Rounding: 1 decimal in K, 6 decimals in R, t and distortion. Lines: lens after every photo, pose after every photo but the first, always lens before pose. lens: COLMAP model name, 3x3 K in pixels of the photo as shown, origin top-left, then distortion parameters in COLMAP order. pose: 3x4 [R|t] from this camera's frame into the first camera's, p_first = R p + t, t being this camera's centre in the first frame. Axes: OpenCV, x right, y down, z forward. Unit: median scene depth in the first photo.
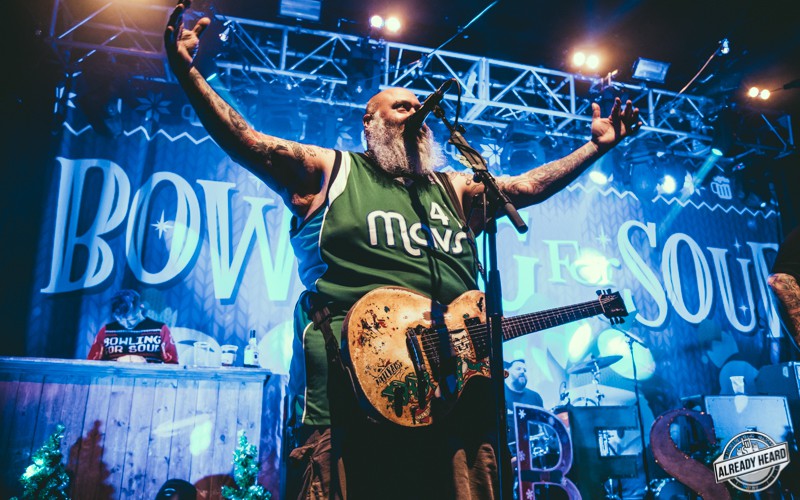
lens RADIAL K [[585.2, 0, 404.8], [0, 585.2, 250.2], [0, 0, 1]] dist [-0.054206, 0.012817]
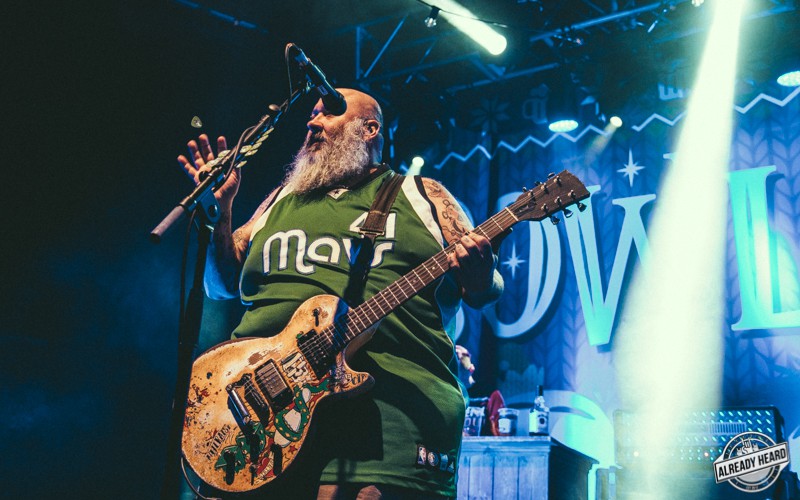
lens RADIAL K [[832.9, 0, 398.1], [0, 832.9, 244.7], [0, 0, 1]] dist [0.070349, 0.000000]
pose [[0.716501, -0.194245, -0.669996, 0.229116], [0.167627, 0.980250, -0.104931, 0.027425], [0.677146, -0.037126, 0.734911, 0.065424]]
